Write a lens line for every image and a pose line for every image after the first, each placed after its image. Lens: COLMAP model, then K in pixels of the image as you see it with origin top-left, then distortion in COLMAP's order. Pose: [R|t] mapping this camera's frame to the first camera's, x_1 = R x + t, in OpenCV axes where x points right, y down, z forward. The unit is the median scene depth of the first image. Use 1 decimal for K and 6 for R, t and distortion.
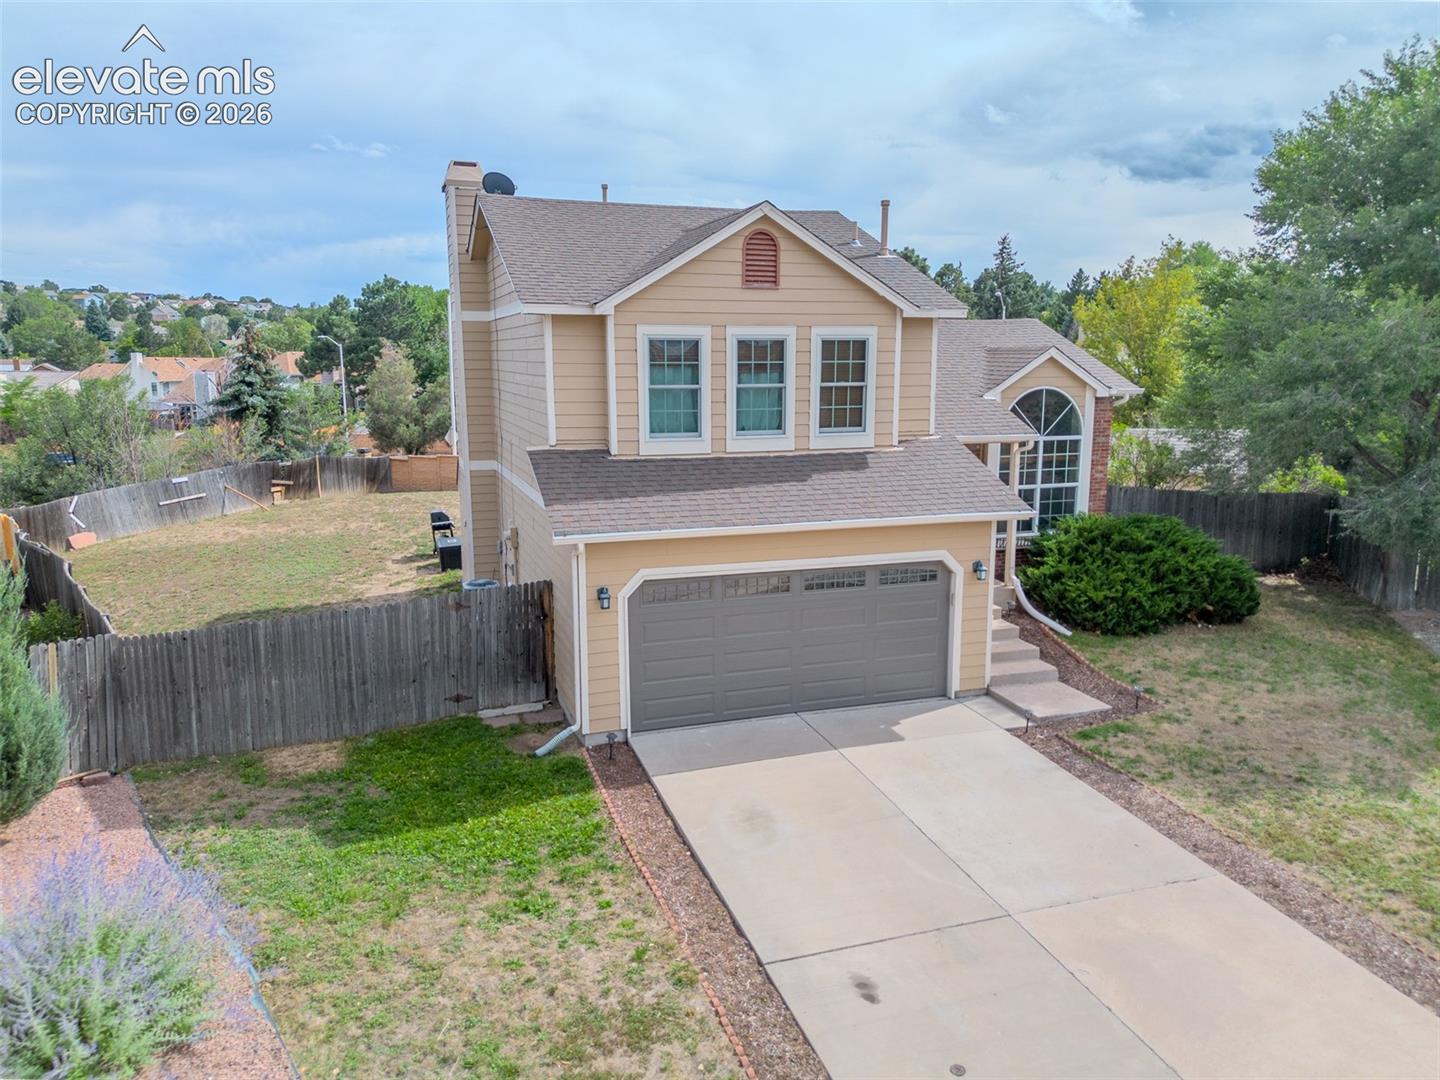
lens RADIAL K [[1052.7, 0, 720.0], [0, 1052.7, 540.0], [0, 0, 1]] dist [0.080343, -0.090752]
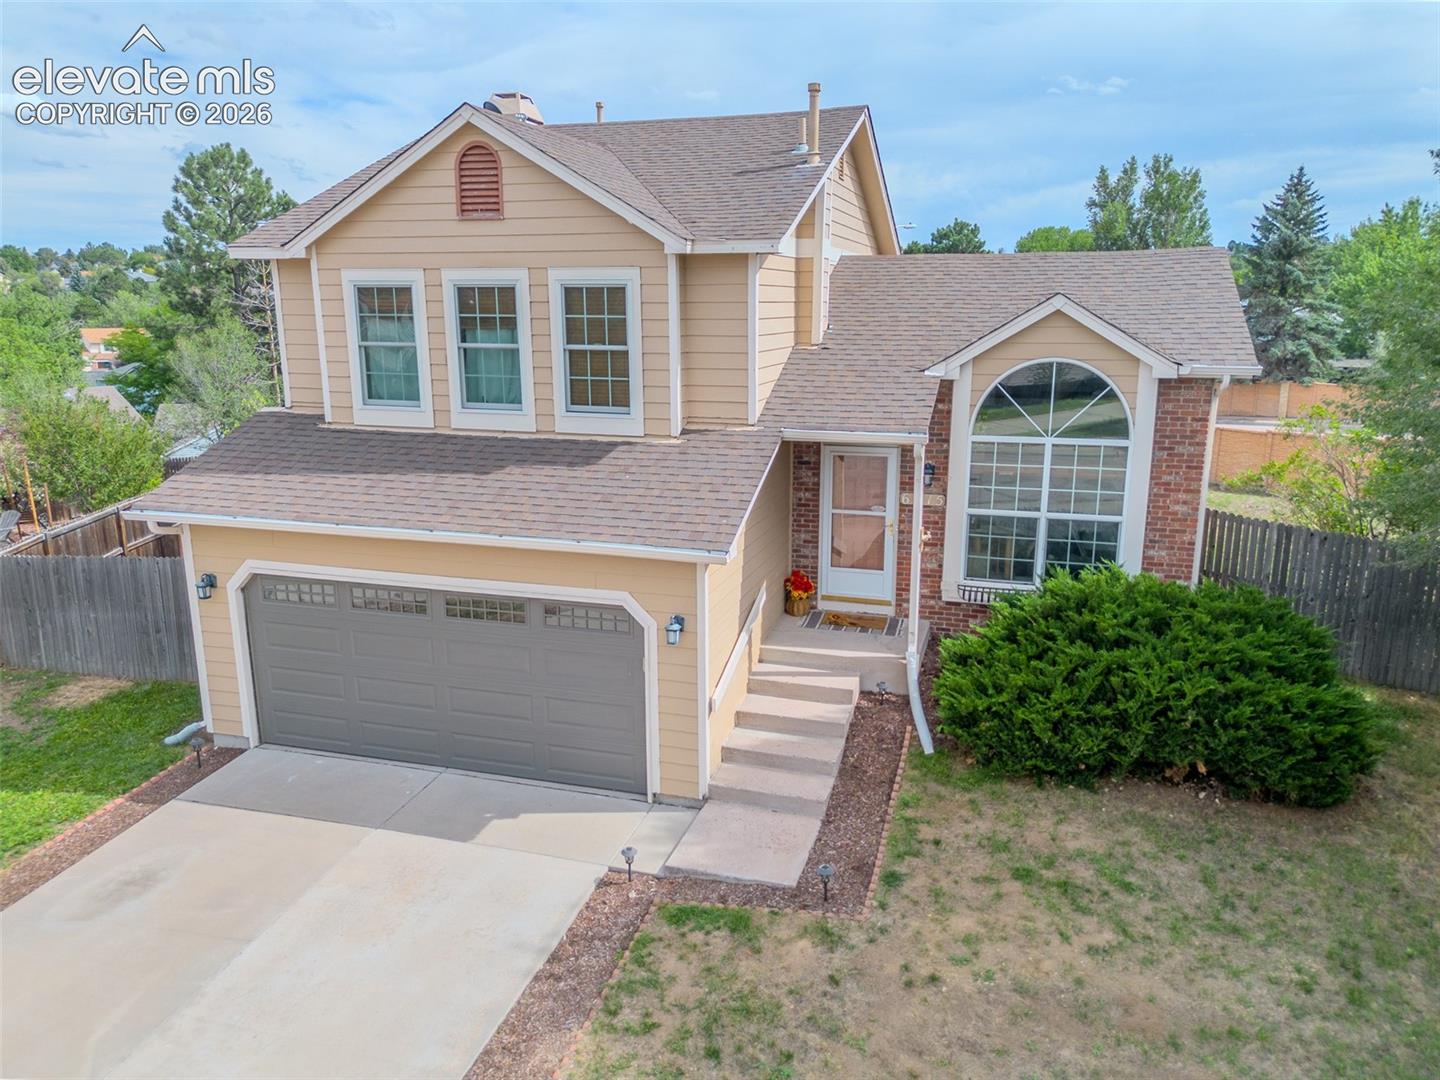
lens RADIAL K [[1052.7, 0, 720.0], [0, 1052.7, 540.0], [0, 0, 1]] dist [0.080343, -0.090752]
pose [[0.807920, 0.130207, -0.574728, 0.648804], [-0.101607, 0.991457, 0.081785, -0.086319], [0.580467, -0.007680, 0.814248, 0.464350]]
